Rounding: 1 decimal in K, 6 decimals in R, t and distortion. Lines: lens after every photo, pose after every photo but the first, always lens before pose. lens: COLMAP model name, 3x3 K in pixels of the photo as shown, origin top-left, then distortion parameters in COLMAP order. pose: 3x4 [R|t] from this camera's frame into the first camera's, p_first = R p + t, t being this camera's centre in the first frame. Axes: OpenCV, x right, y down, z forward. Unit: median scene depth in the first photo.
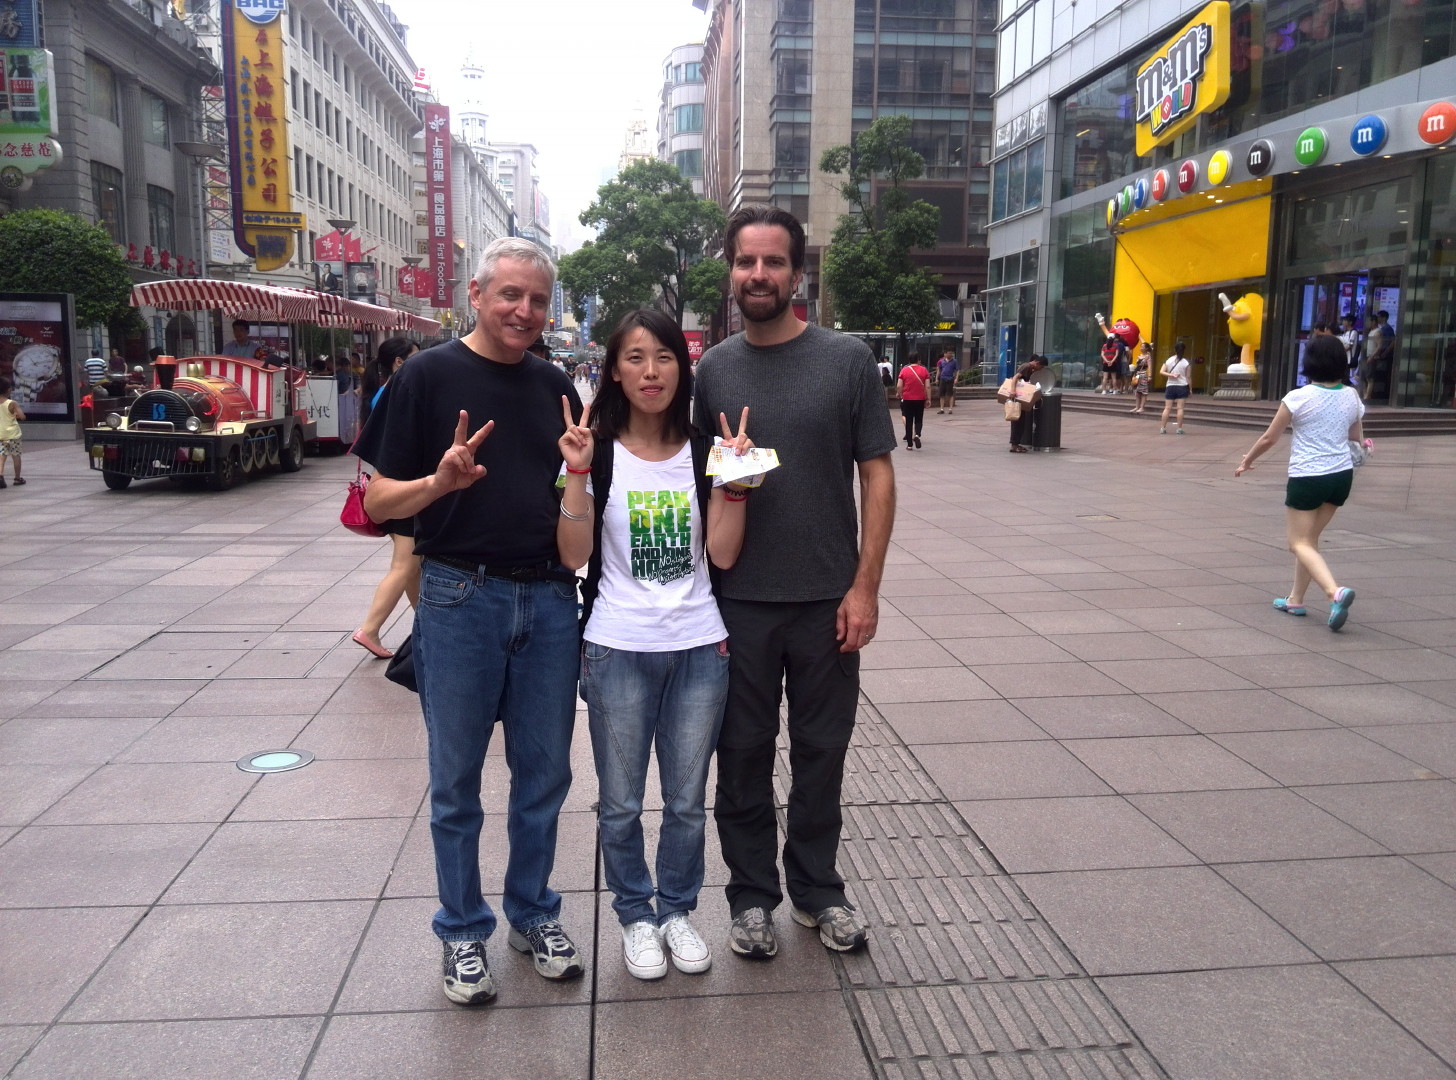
lens RADIAL K [[1140.1, 0, 725.3], [0, 1140.1, 550.8], [0, 0, 1]] dist [0.077512, -0.114593]
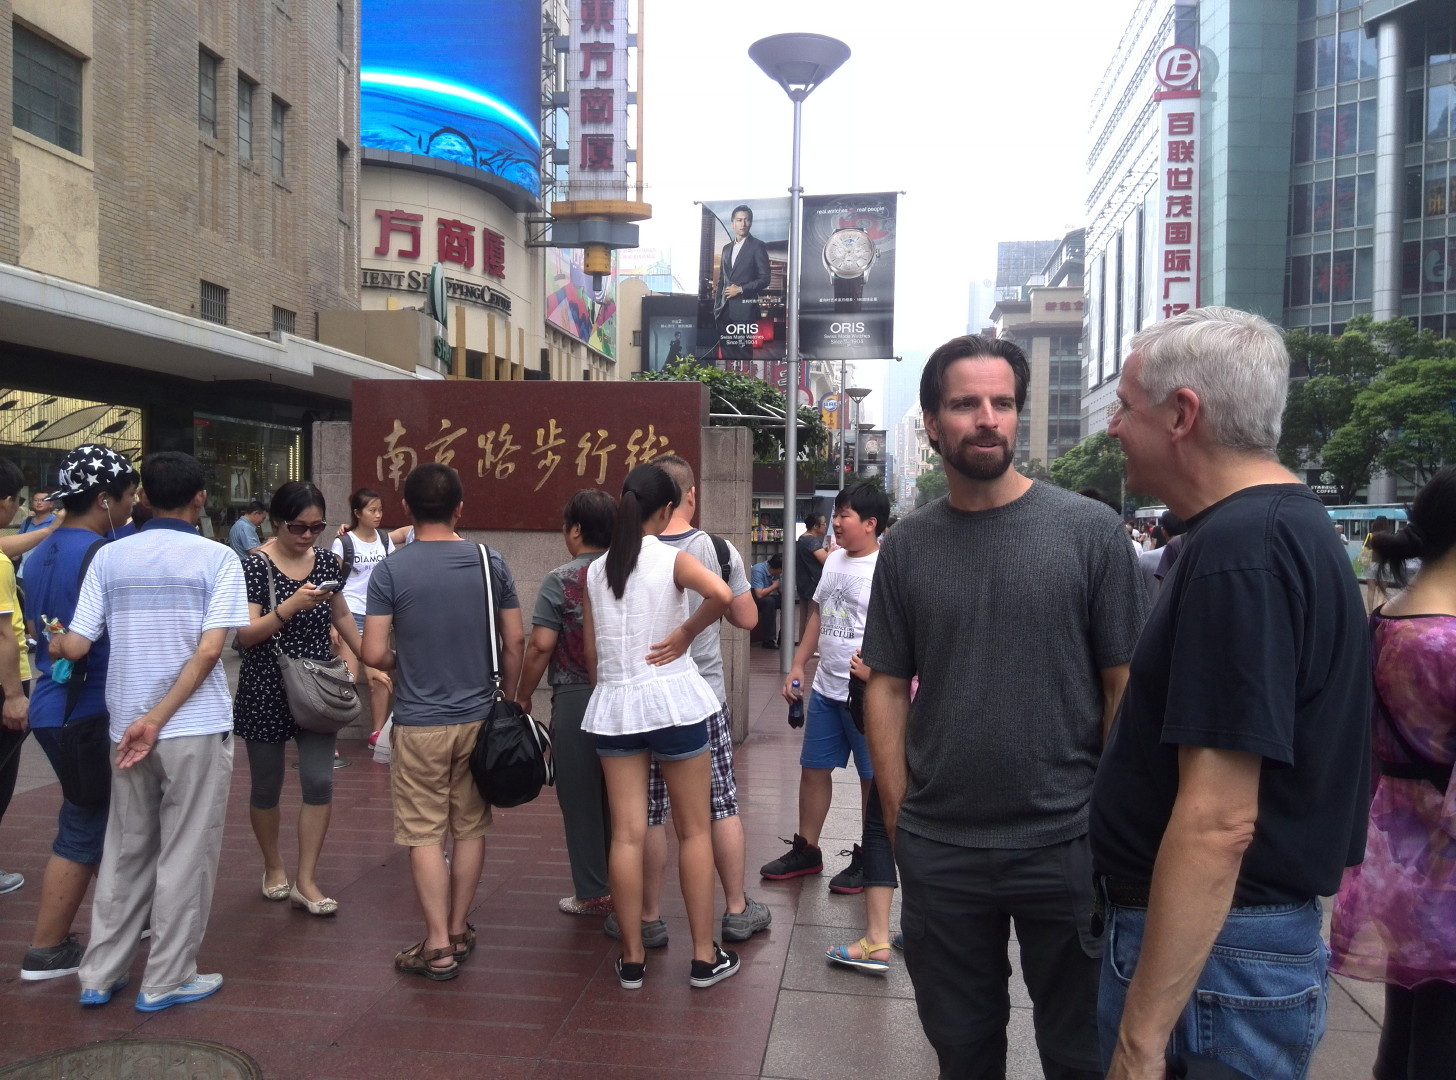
lens RADIAL K [[1140.1, 0, 720.3], [0, 1140.1, 531.9], [0, 0, 1]] dist [0.077512, -0.114593]
pose [[0.971557, 0.003020, -0.236787, 0.014386], [-0.038510, 0.988623, -0.145398, 0.209626], [0.233654, 0.150381, 0.960620, -1.320675]]
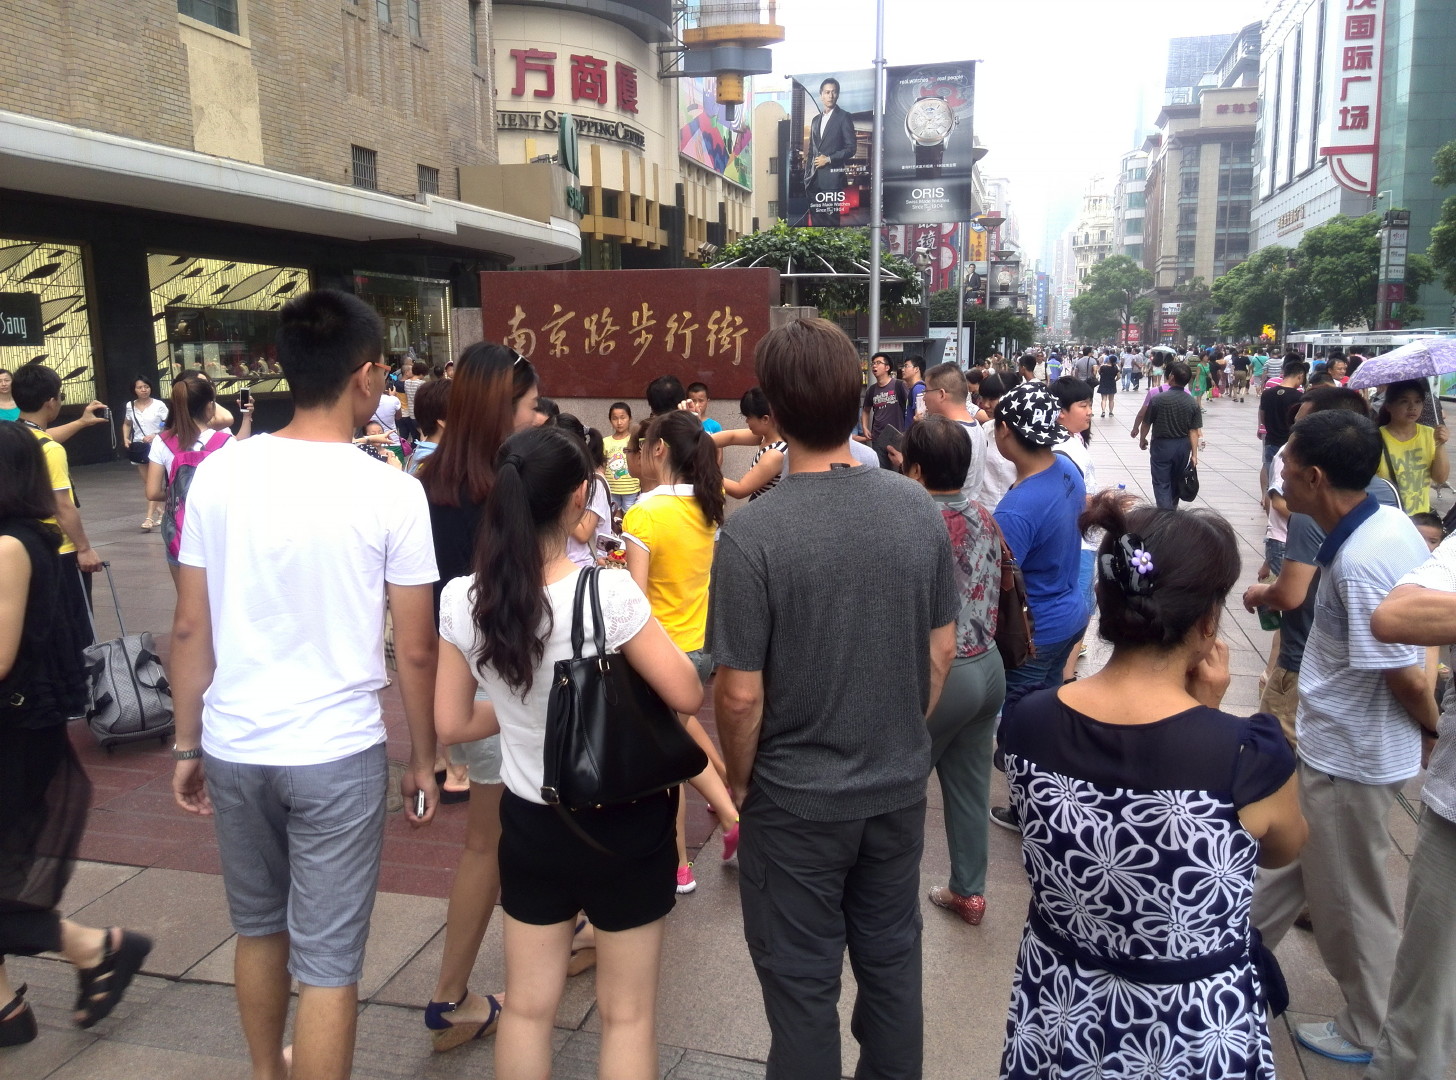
lens RADIAL K [[1140.1, 0, 736.0], [0, 1140.1, 520.1], [0, 0, 1]] dist [0.077512, -0.114593]
pose [[0.938148, 0.035083, -0.344453, 0.027595], [-0.038497, 0.999254, -0.003076, 0.208248], [0.344088, 0.016147, 0.938799, -1.338073]]
